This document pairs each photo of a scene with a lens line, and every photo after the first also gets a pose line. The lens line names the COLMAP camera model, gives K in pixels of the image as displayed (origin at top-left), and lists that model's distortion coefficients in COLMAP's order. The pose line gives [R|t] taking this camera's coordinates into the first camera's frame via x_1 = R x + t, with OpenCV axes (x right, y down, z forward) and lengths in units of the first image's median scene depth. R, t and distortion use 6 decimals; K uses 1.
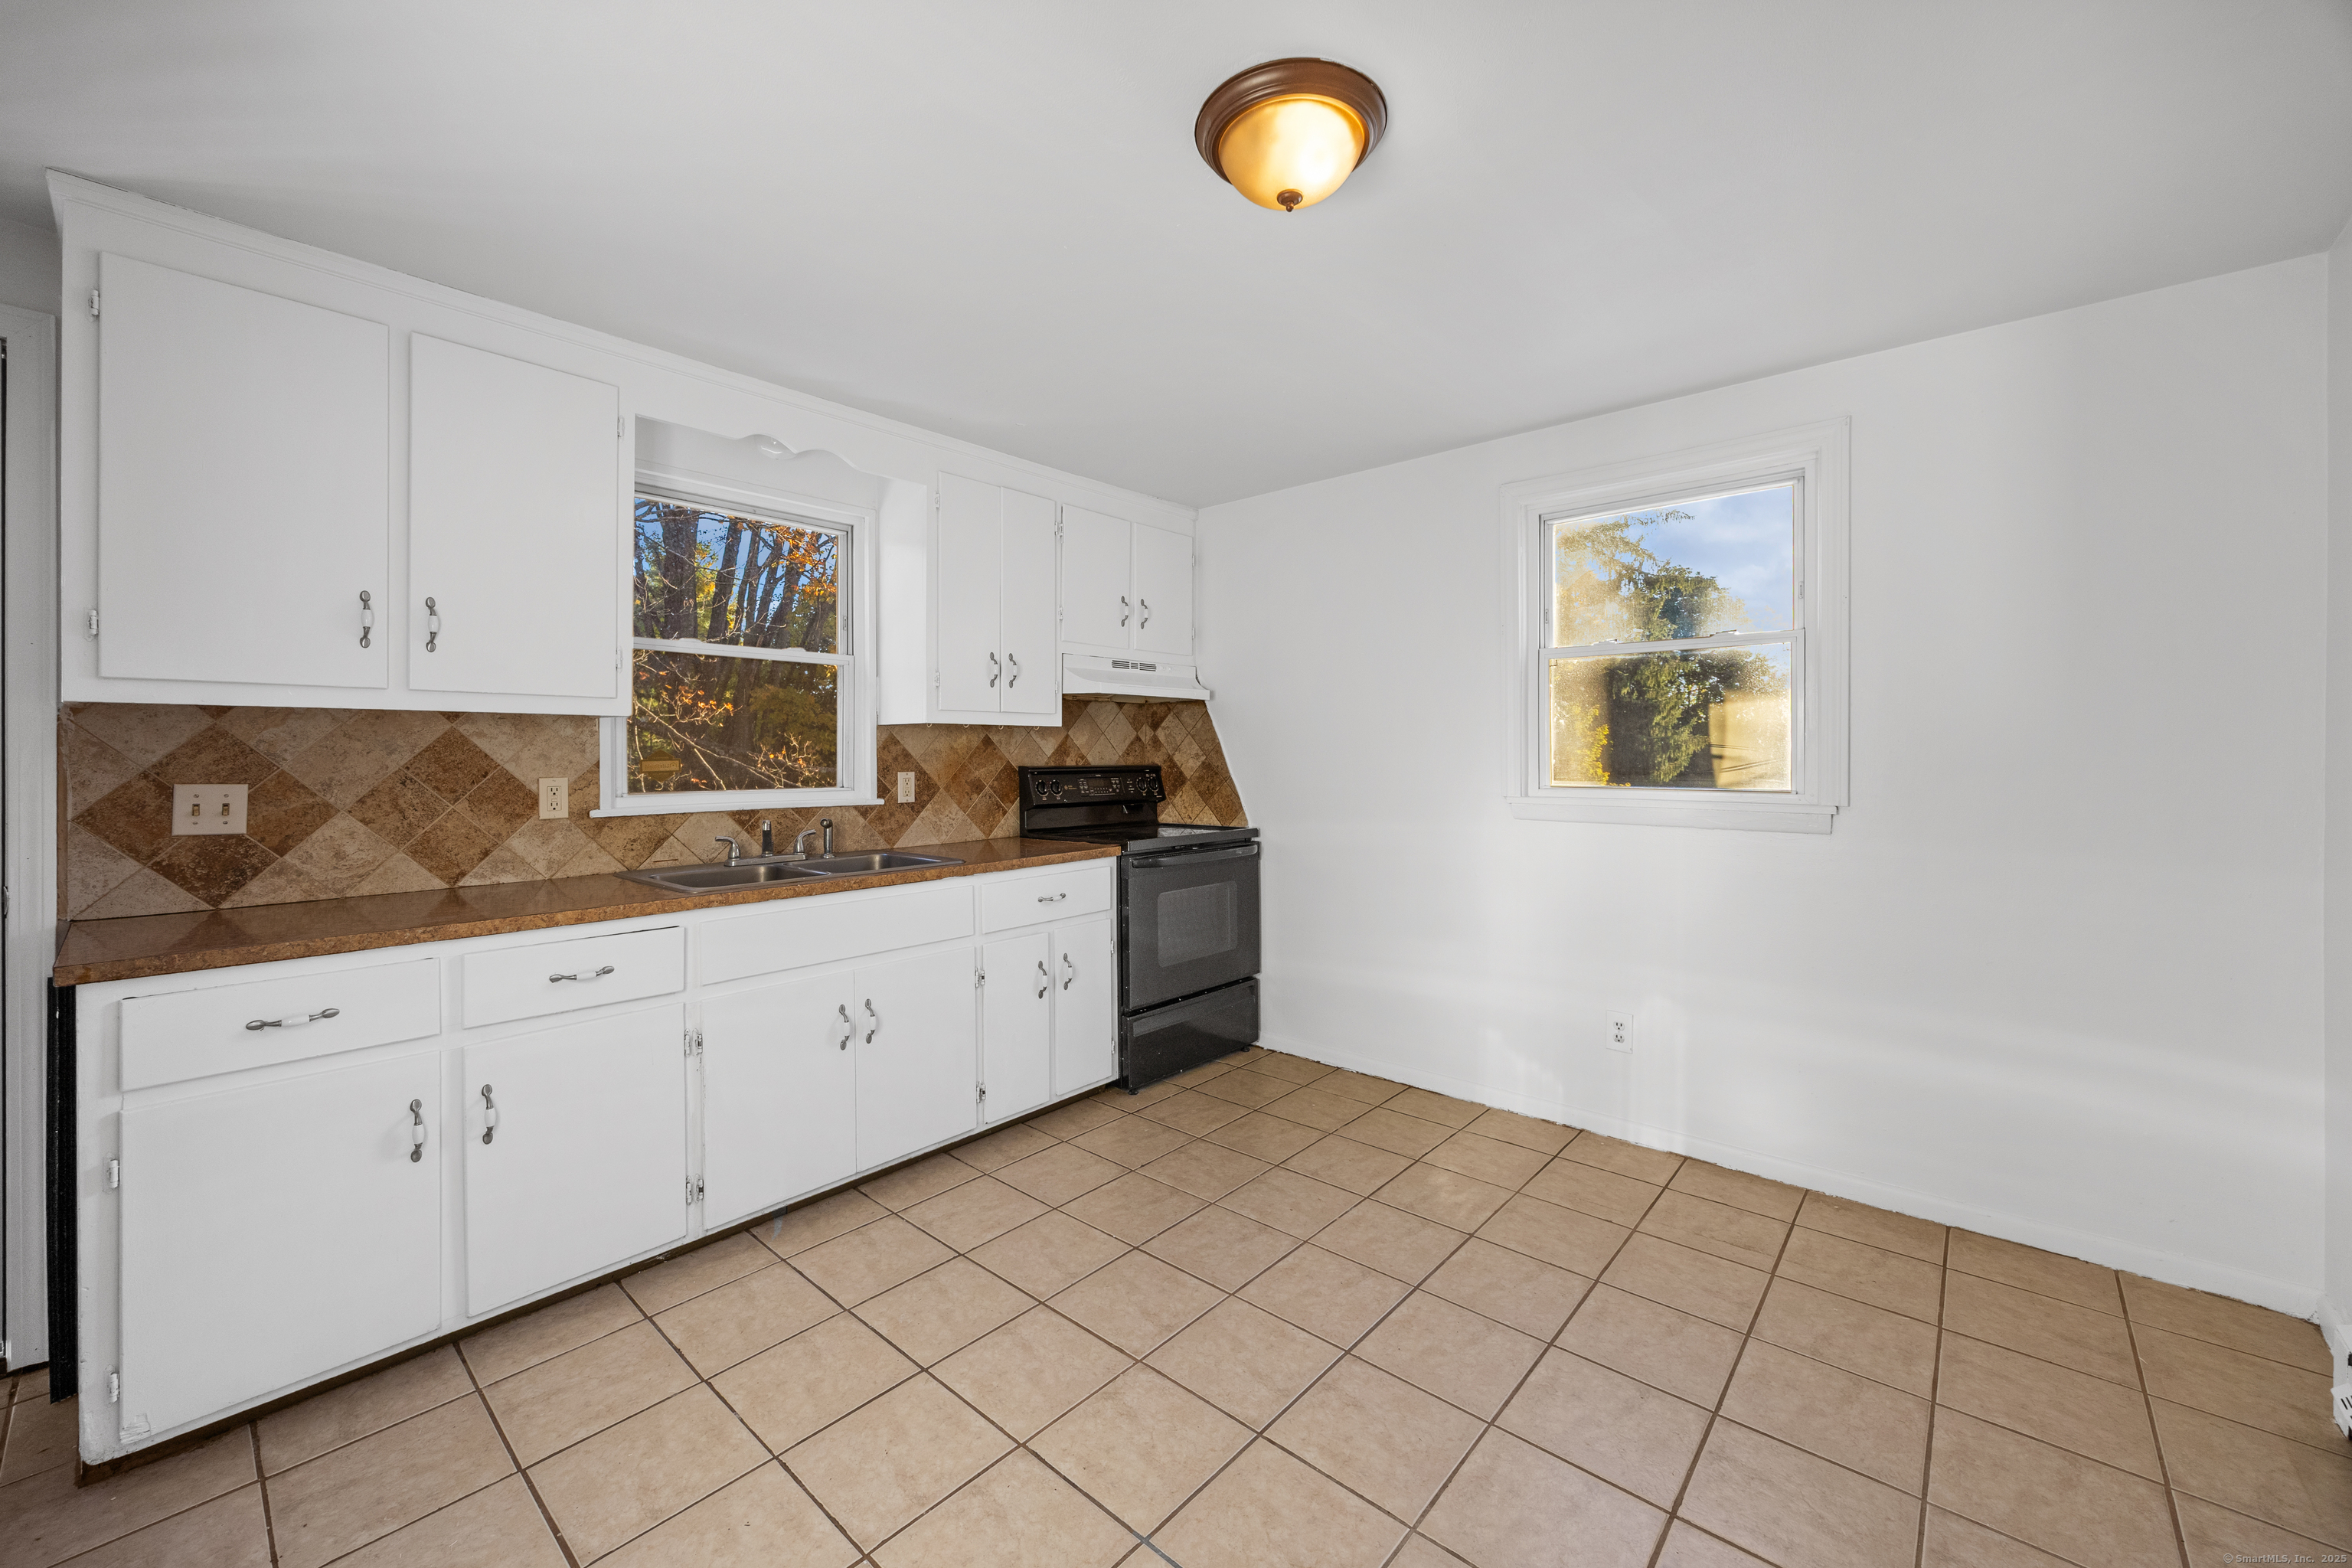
lens RADIAL K [[919.4, 0, 1174.9], [0, 919.4, 757.9], [0, 0, 1]] dist [0.001105, 0.000399]
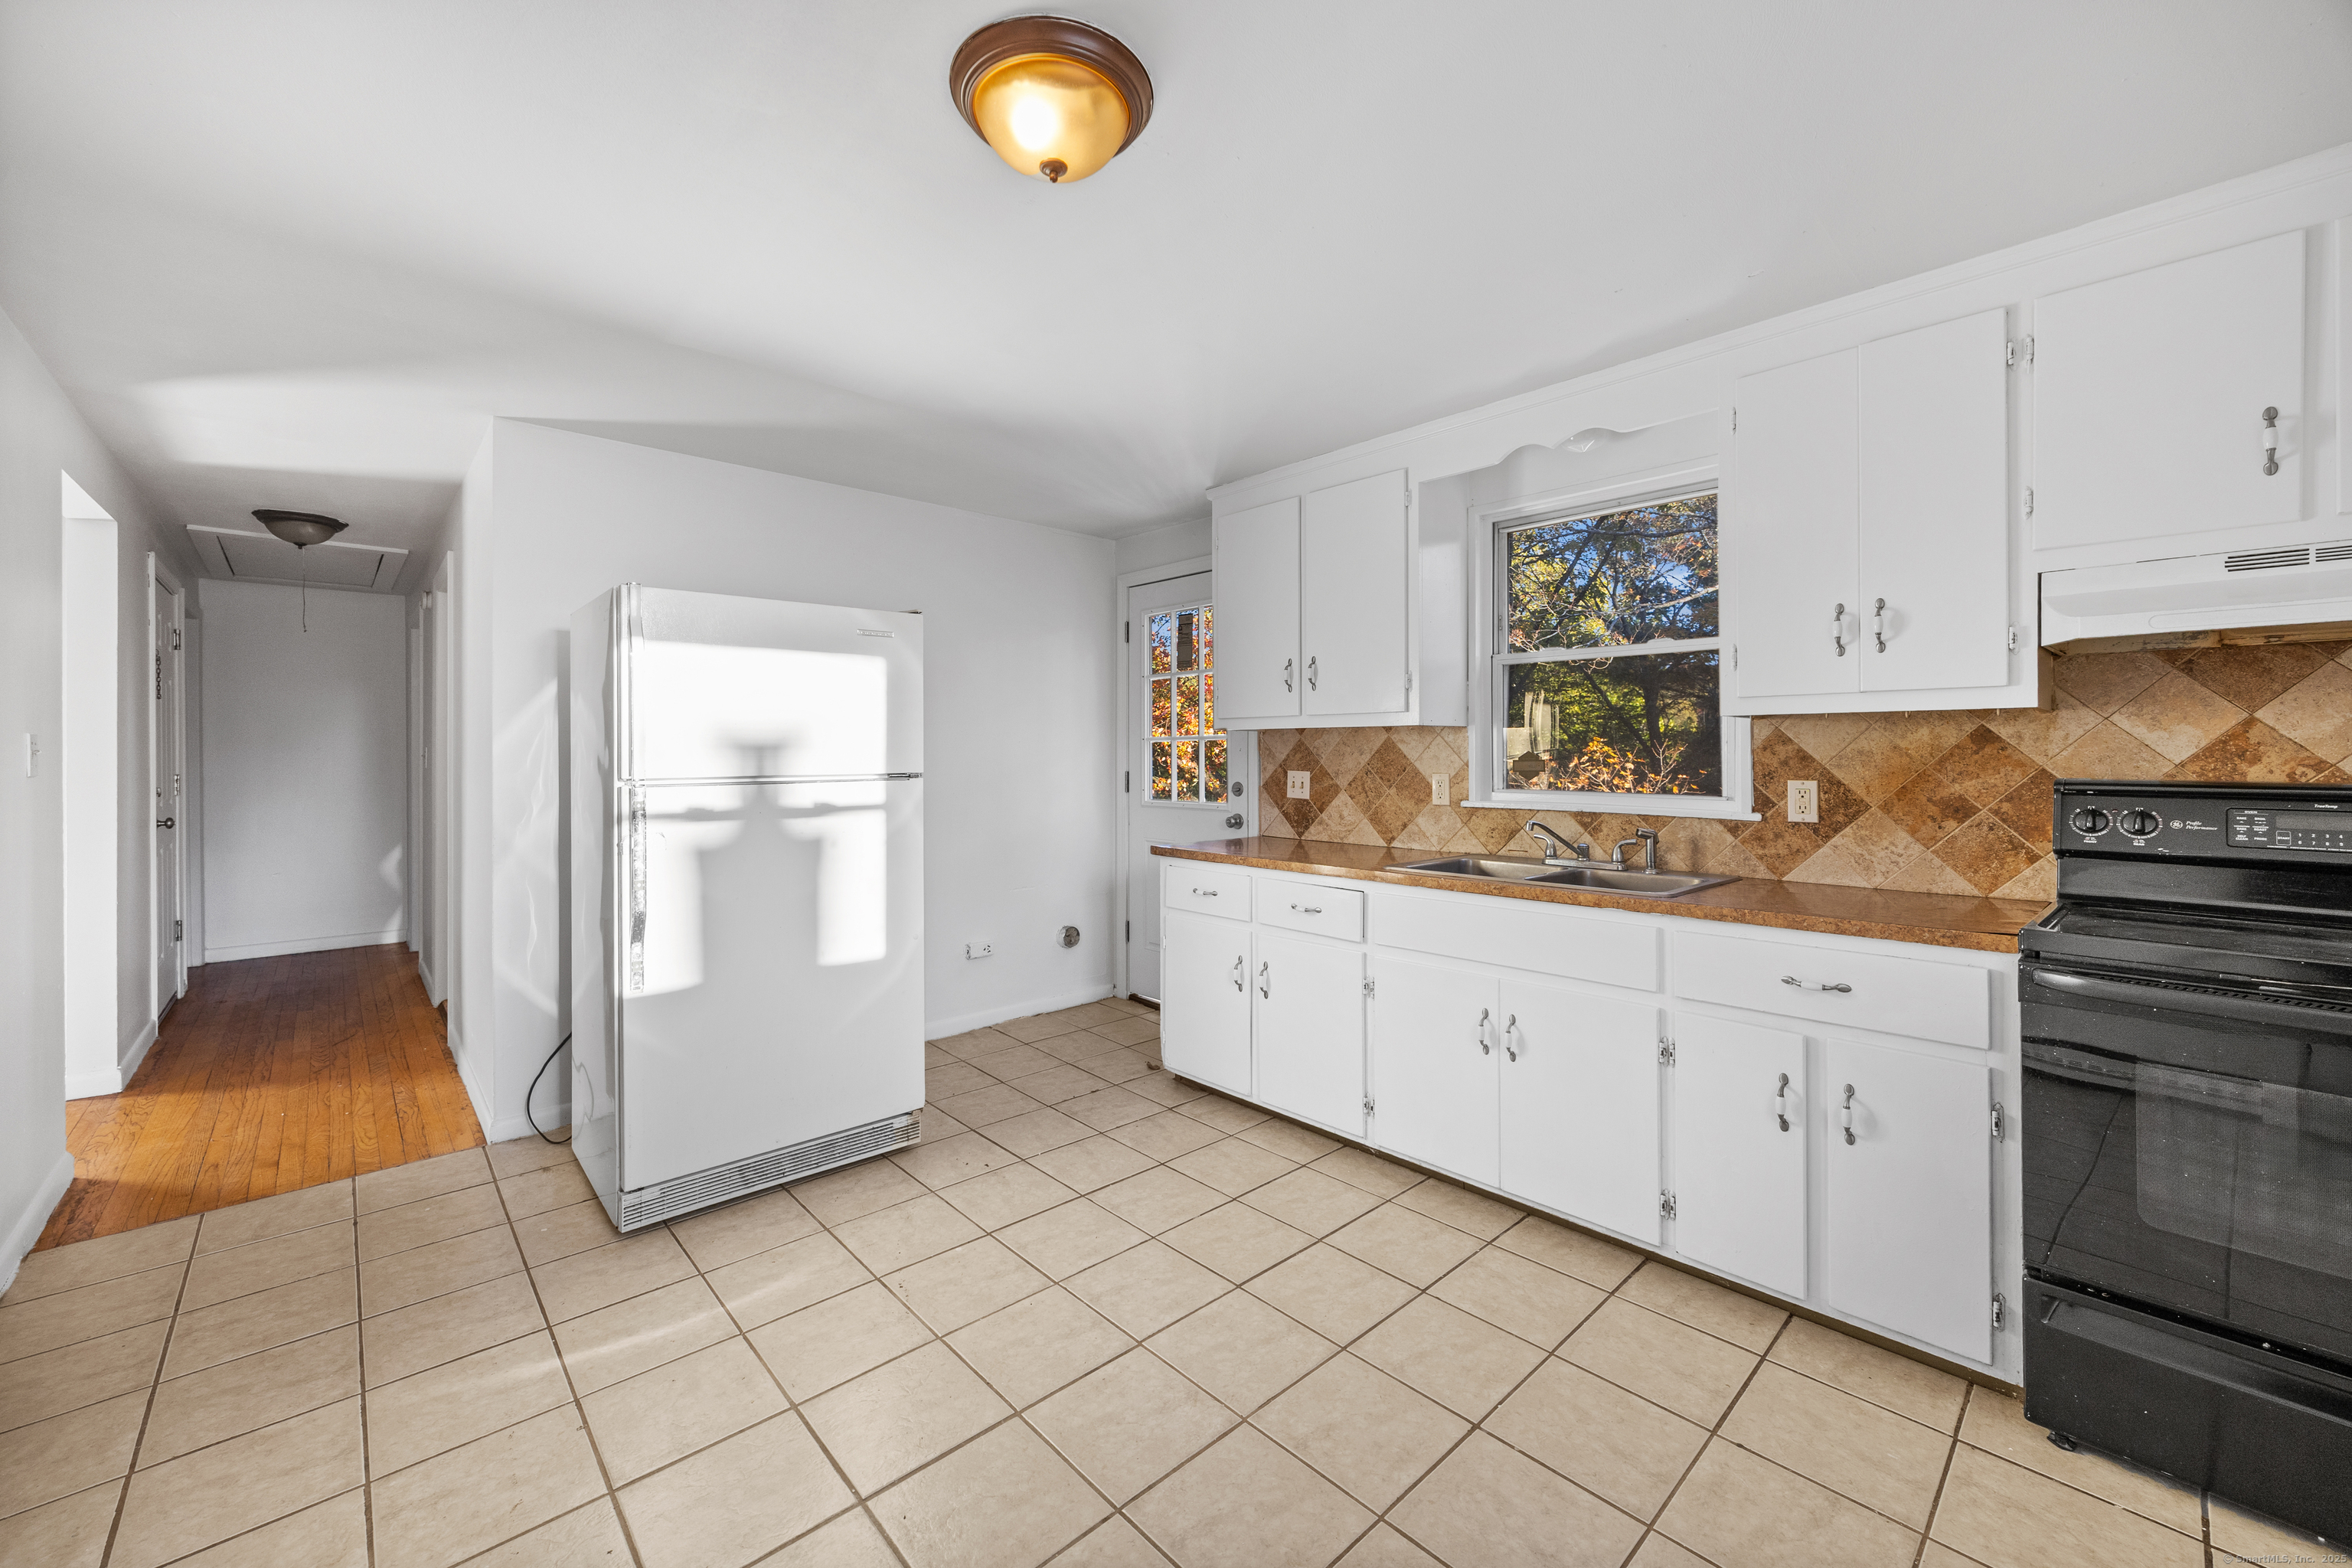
lens RADIAL K [[919.4, 0, 1174.9], [0, 919.4, 757.9], [0, 0, 1]] dist [0.001105, 0.000399]
pose [[-0.097099, 0.006783, -0.995252, 0.559870], [-0.004328, 0.999964, 0.007238, -0.006925], [0.995265, 0.005010, -0.097066, 0.648008]]
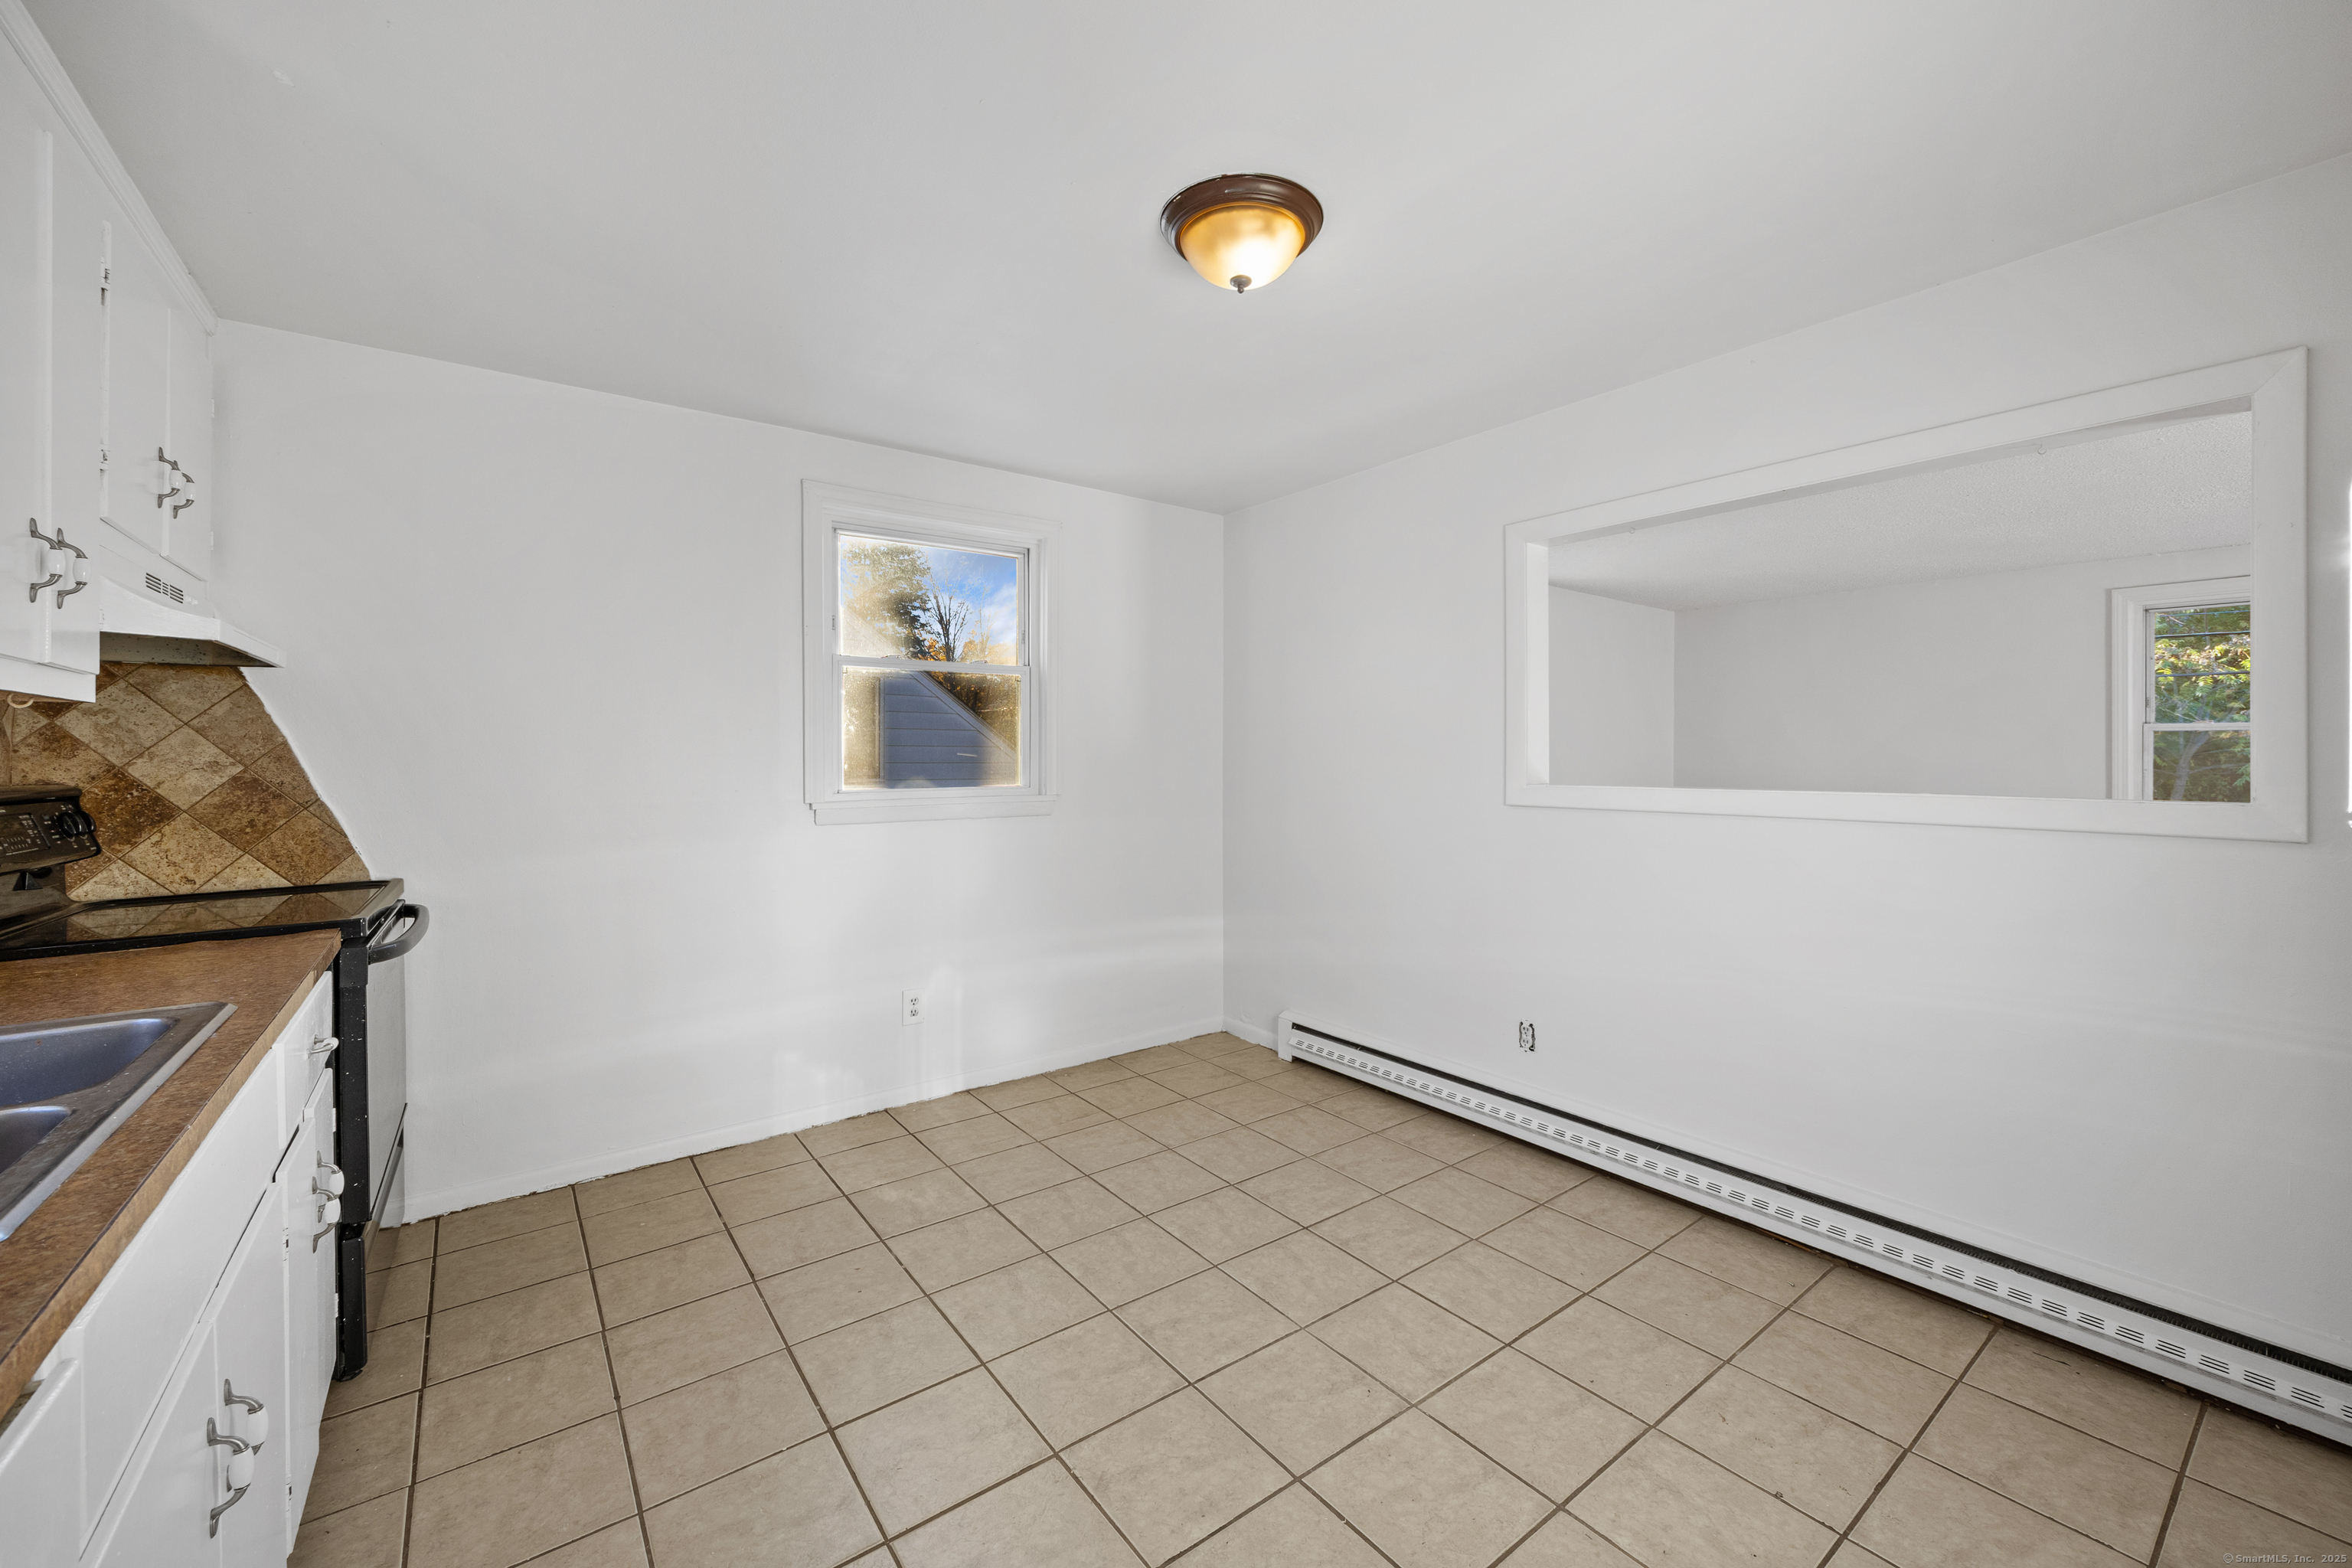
lens RADIAL K [[919.4, 0, 1174.9], [0, 919.4, 757.9], [0, 0, 1]] dist [0.001105, 0.000399]
pose [[0.206130, 0.001463, 0.978523, -0.548059], [0.012090, 0.999919, -0.004042, 0.002833], [-0.978450, 0.012663, 0.206096, 0.452476]]
